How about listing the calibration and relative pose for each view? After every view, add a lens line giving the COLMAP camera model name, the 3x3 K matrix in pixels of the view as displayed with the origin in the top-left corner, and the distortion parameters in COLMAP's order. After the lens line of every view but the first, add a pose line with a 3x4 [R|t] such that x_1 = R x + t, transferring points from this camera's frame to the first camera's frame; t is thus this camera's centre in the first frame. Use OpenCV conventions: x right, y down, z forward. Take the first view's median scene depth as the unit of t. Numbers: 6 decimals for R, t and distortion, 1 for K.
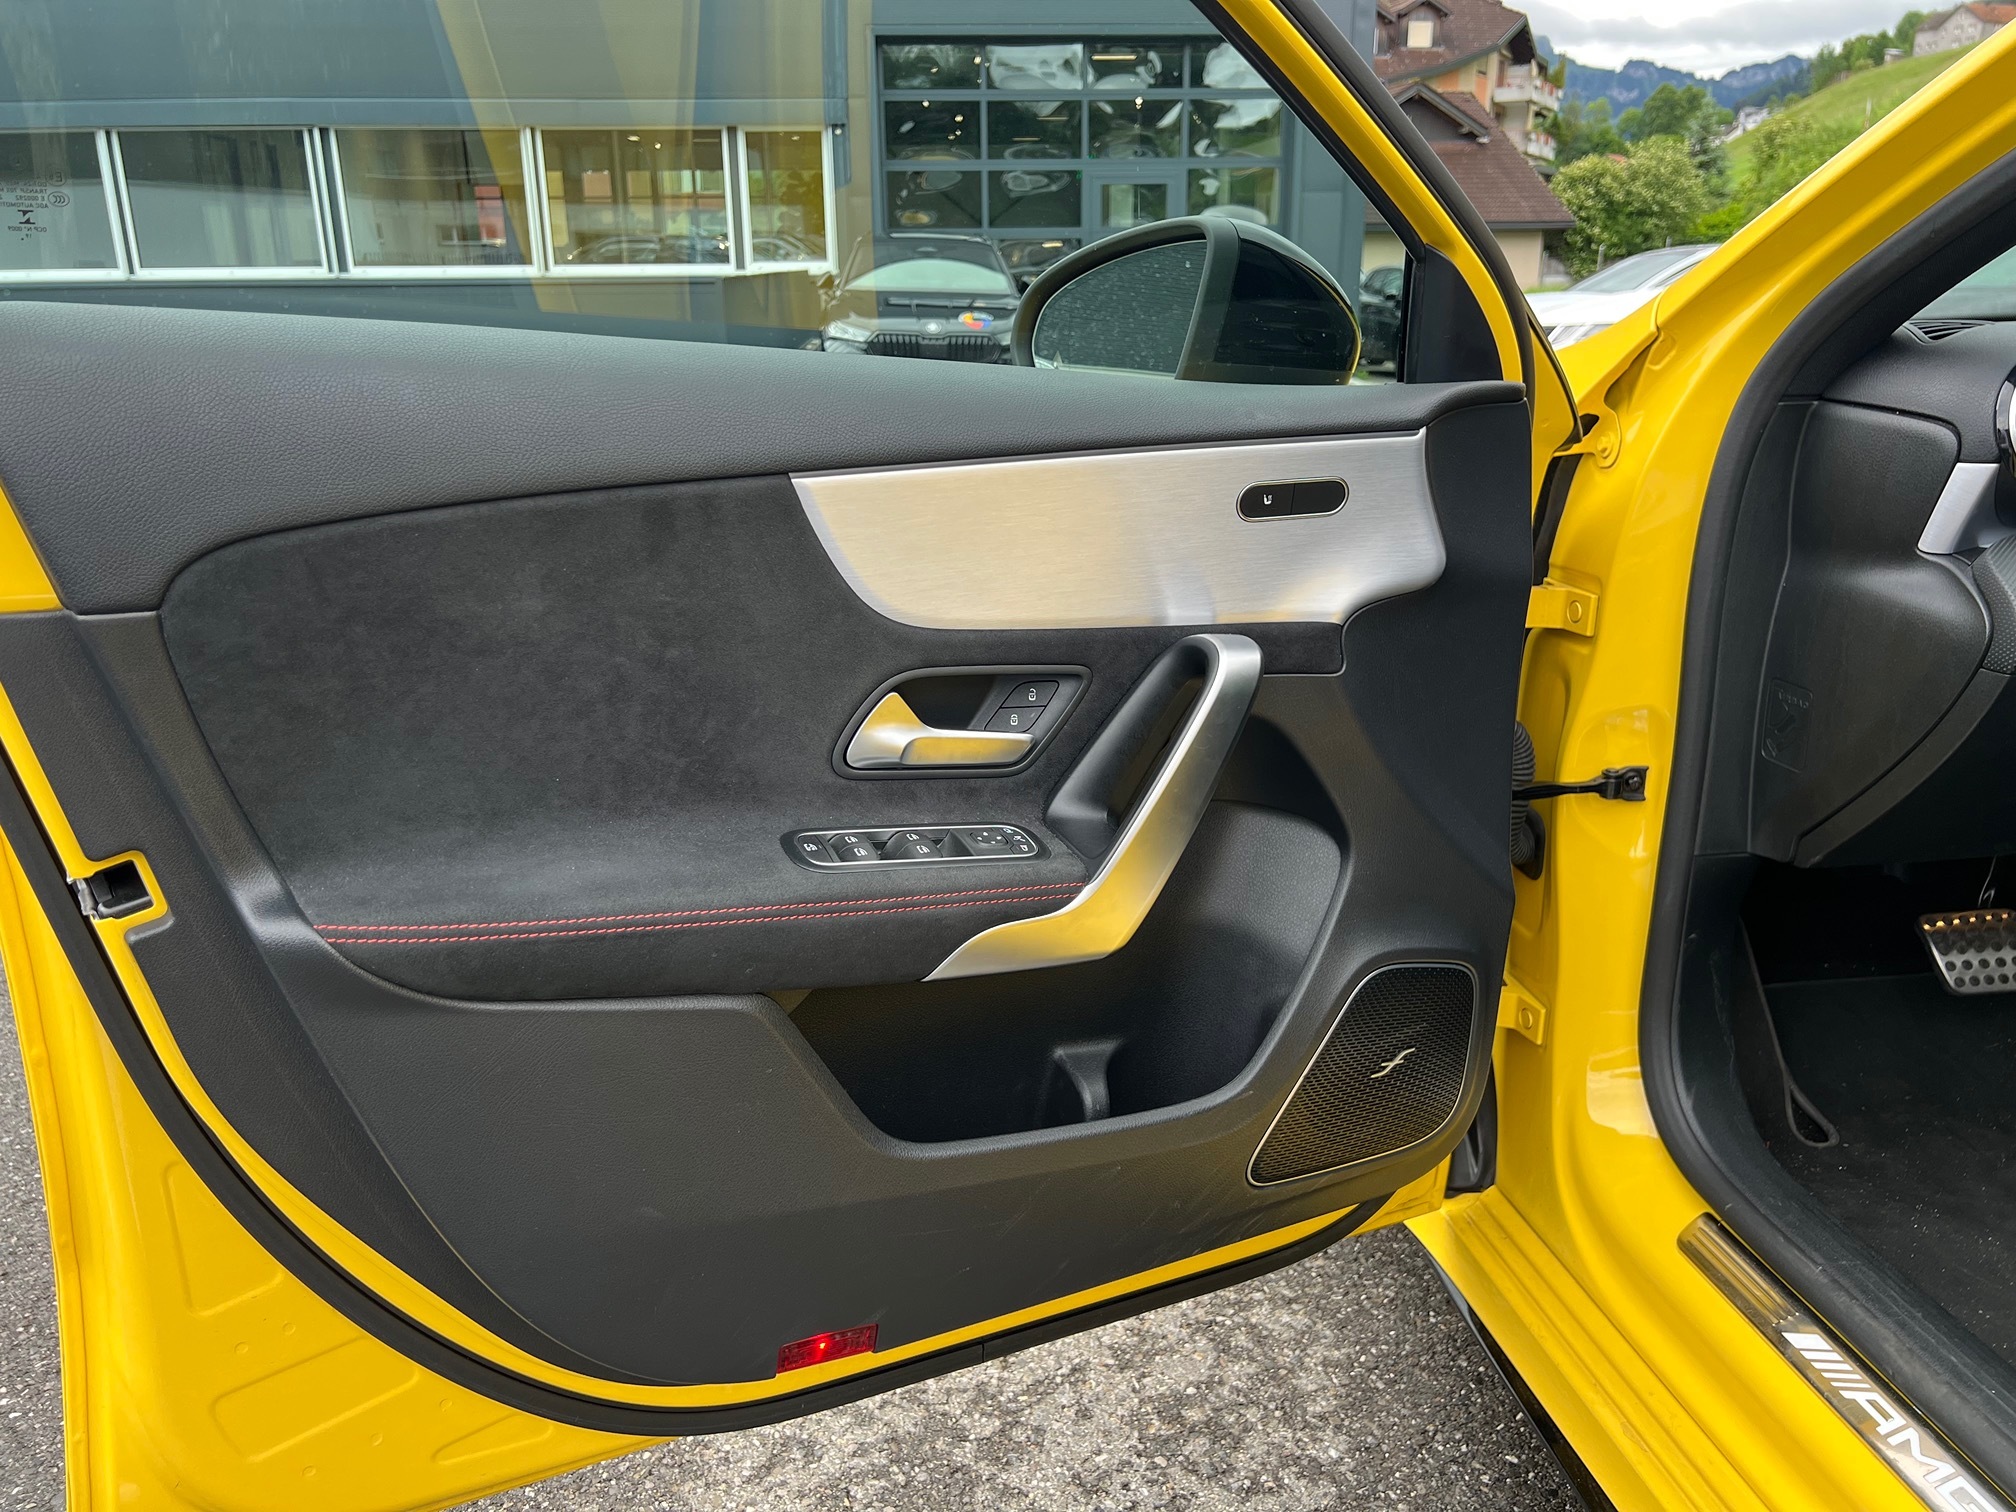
lens RADIAL K [[1530.0, 0, 996.0], [0, 1530.0, 735.6], [0, 0, 1]] dist [0.014217, -0.000701]
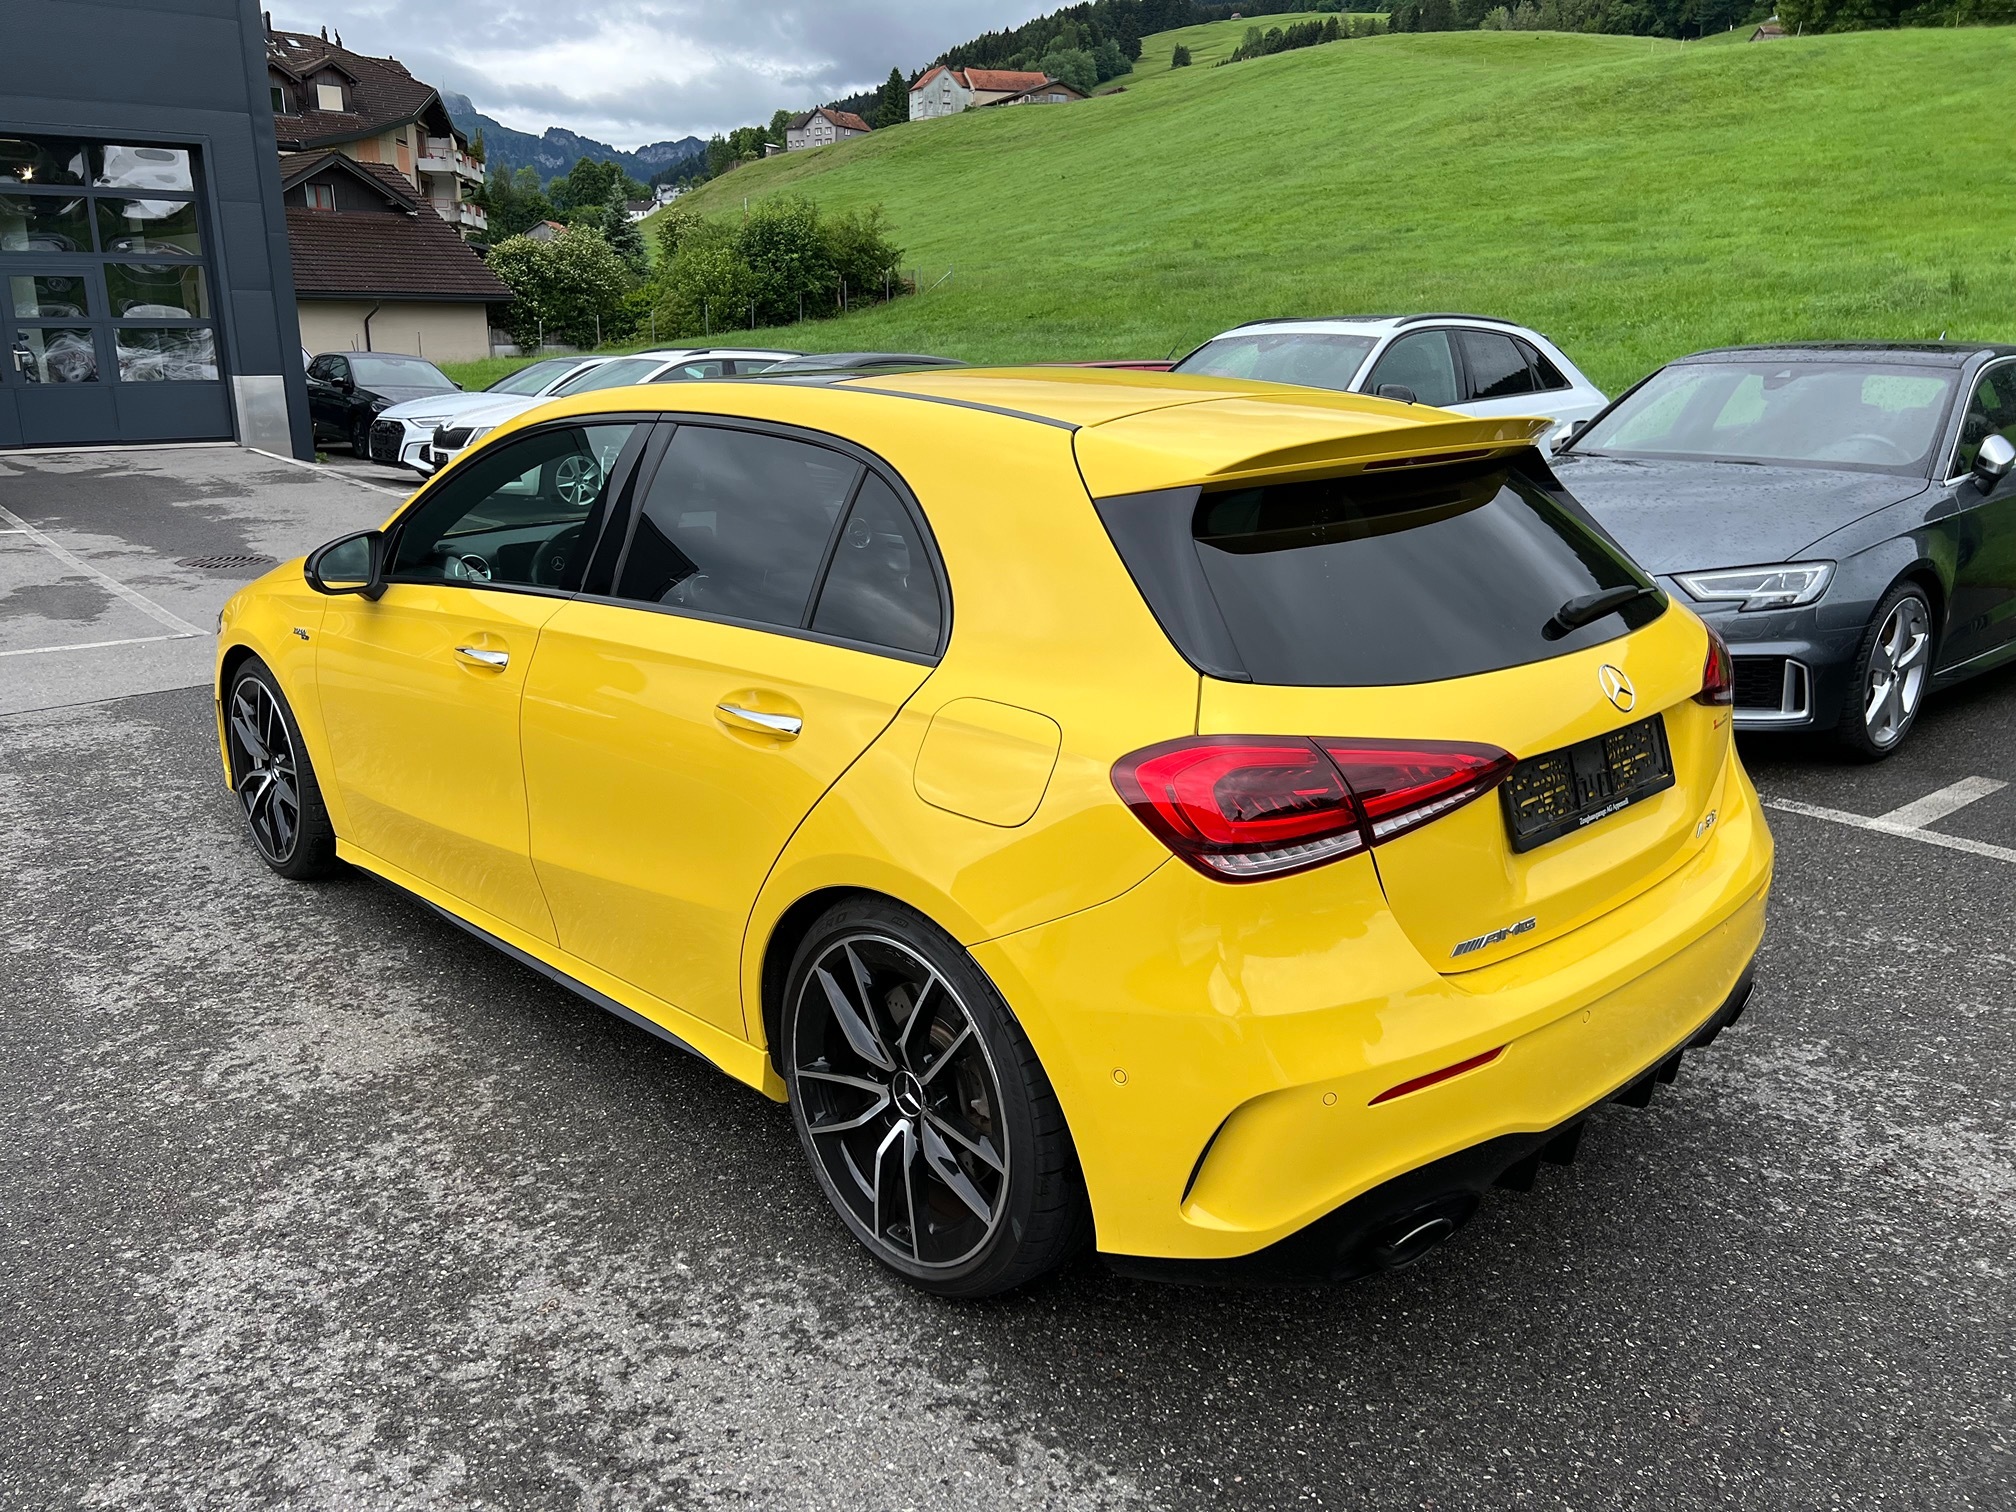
lens RADIAL K [[1517.3, 0, 1004.8], [0, 1517.3, 762.3], [0, 0, 1]] dist [0.048966, -0.048033]
pose [[0.805544, -0.147500, 0.573884, -0.009111], [0.156963, 0.987041, 0.033365, 0.006555], [-0.571368, 0.063202, 0.818257, -0.052223]]
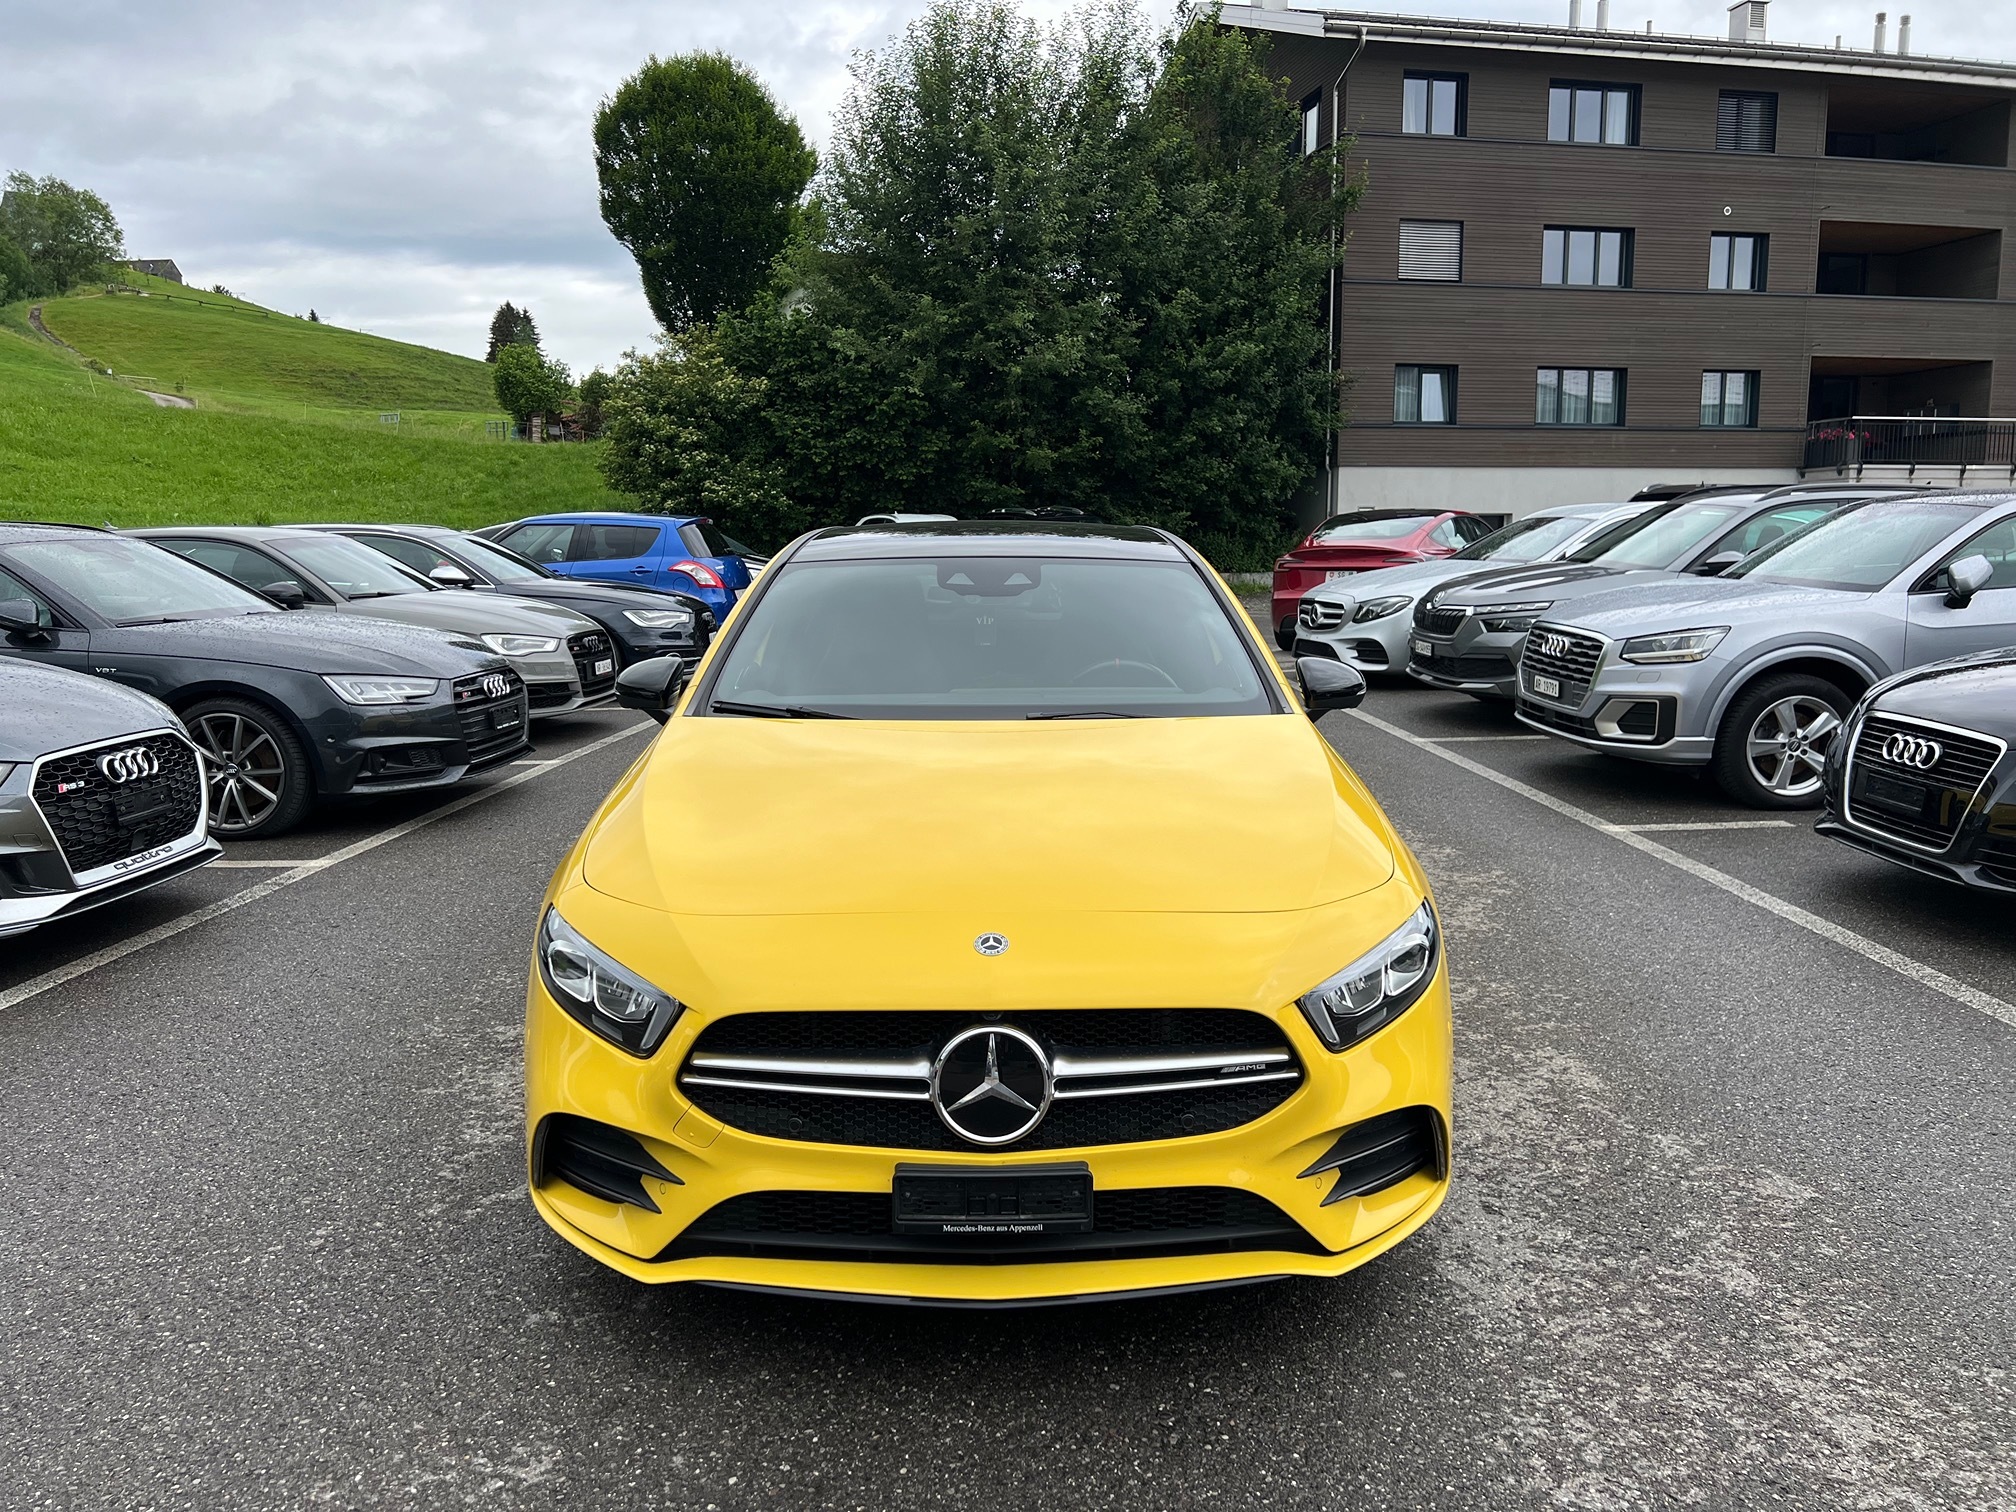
lens RADIAL K [[1517.3, 0, 1004.8], [0, 1517.3, 762.3], [0, 0, 1]] dist [0.048966, -0.048033]
pose [[-0.992987, 0.001517, 0.118216, 0.013682], [0.051319, 0.906332, 0.419438, -0.032160], [-0.106507, 0.422563, -0.900054, 0.084975]]
